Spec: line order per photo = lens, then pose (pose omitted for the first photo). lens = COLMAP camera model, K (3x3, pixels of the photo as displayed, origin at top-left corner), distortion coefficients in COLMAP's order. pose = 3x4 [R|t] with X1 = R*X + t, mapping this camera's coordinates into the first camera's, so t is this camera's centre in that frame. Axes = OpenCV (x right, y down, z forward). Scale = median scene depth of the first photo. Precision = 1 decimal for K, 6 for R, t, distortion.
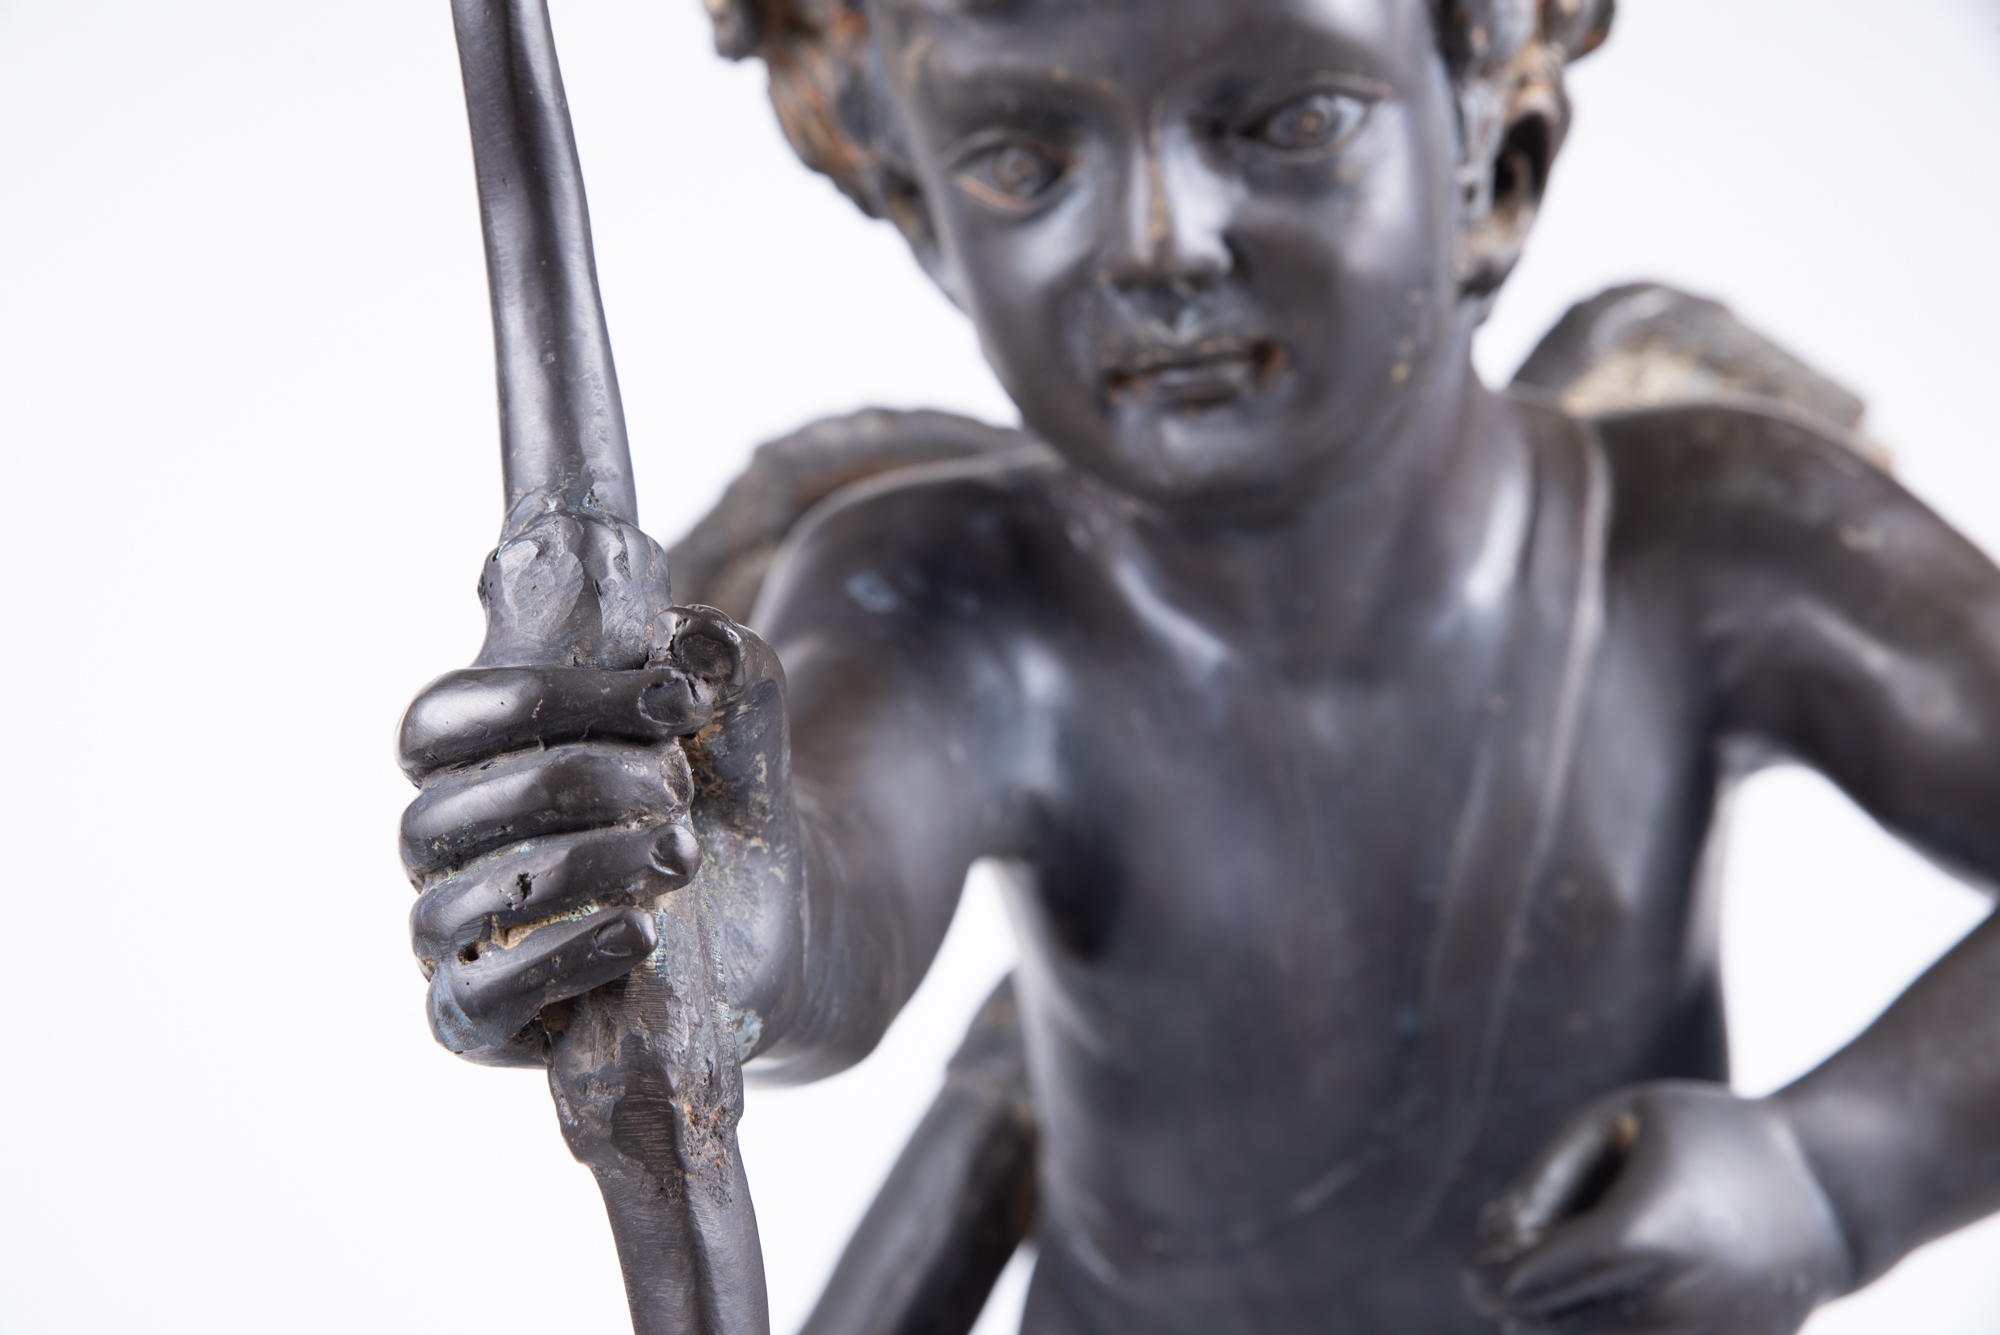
lens RADIAL K [[3207.9, 0, 933.7], [0, 3207.9, 665.8], [0, 0, 1]] dist [0.031097, 0.065483]
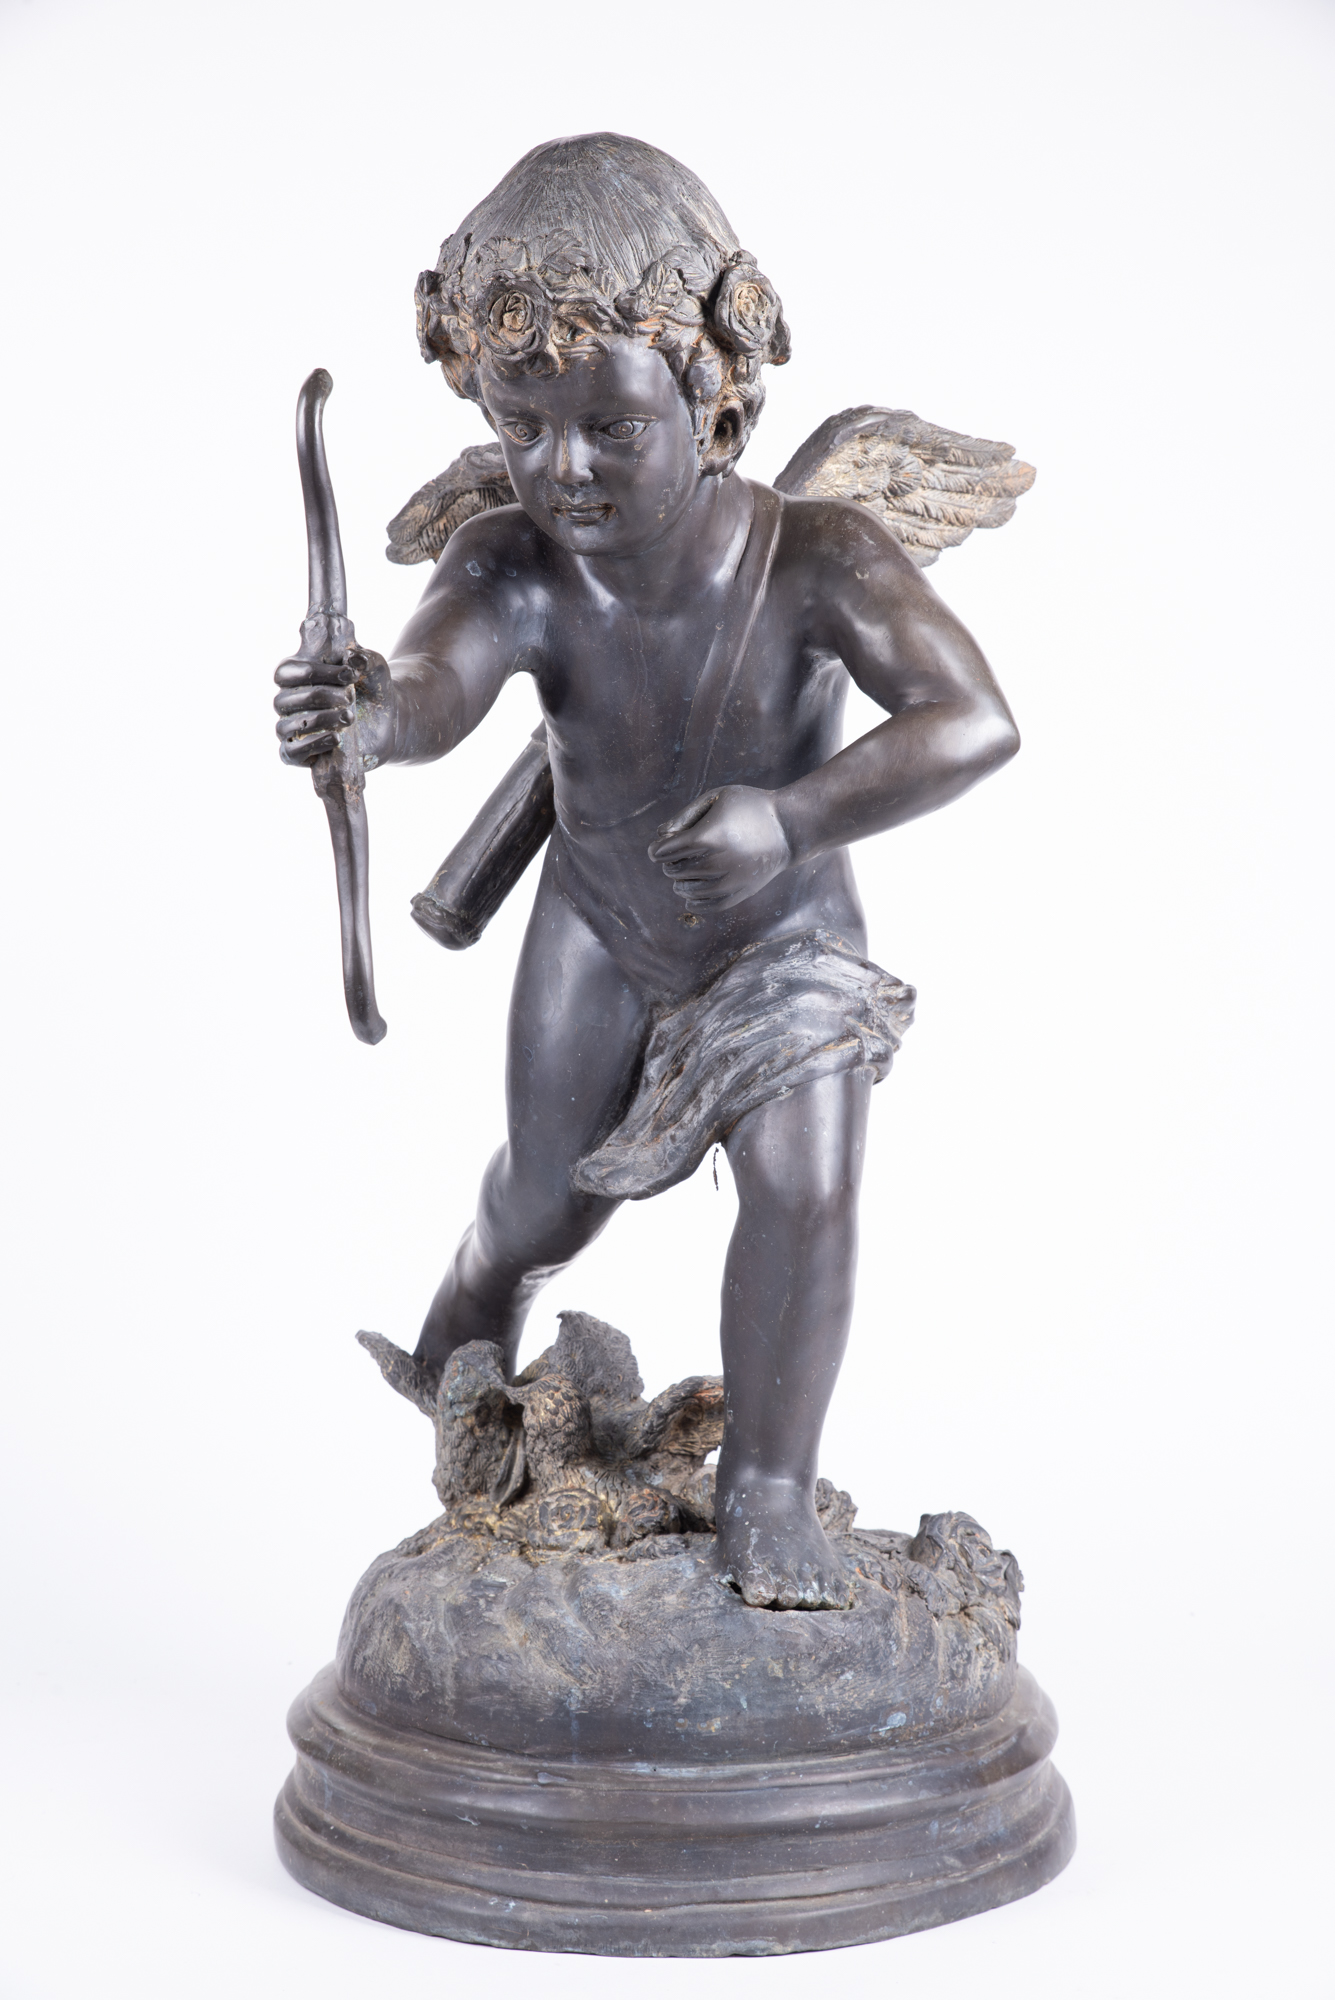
lens RADIAL K [[3373.5, 0, 667.5], [0, 3373.5, 1000.0], [0, 0, 1]] dist [0.161981, 0.095196]
pose [[0.993639, 0.087829, -0.070475, 0.398480], [-0.067316, 0.964987, 0.253513, -0.432812], [0.090273, -0.247156, 0.964761, -1.890709]]
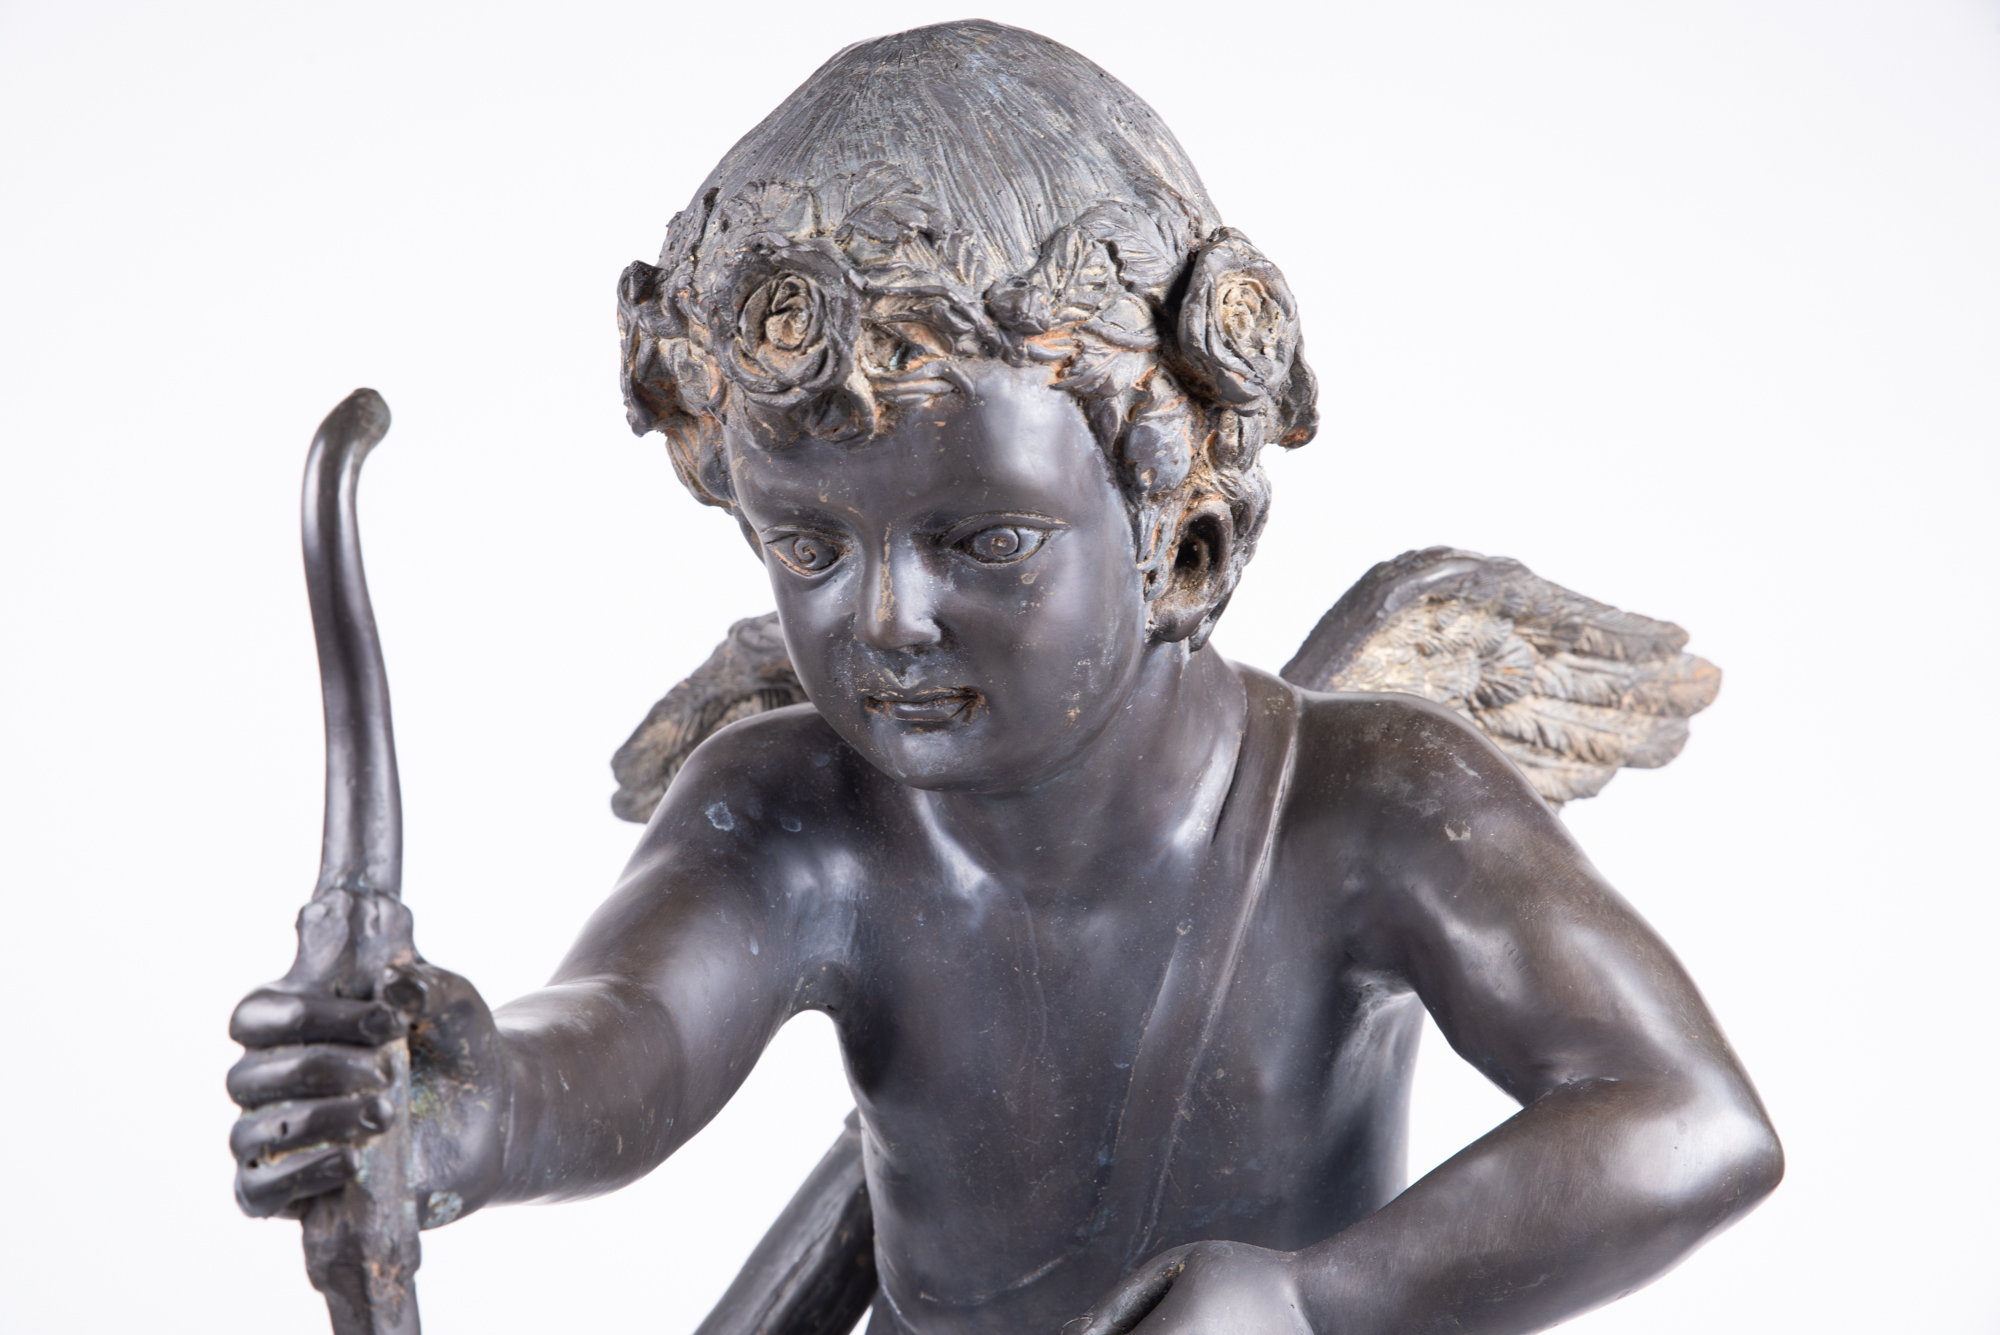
lens RADIAL K [[3521.3, 0, 976.8], [0, 3521.3, 646.1], [0, 0, 1]] dist [0.090410, 0.350561]
pose [[0.989703, 0.077899, -0.120082, 0.293974], [-0.070627, 0.995468, 0.063675, -0.221266], [0.124498, -0.054538, 0.990720, -0.525506]]
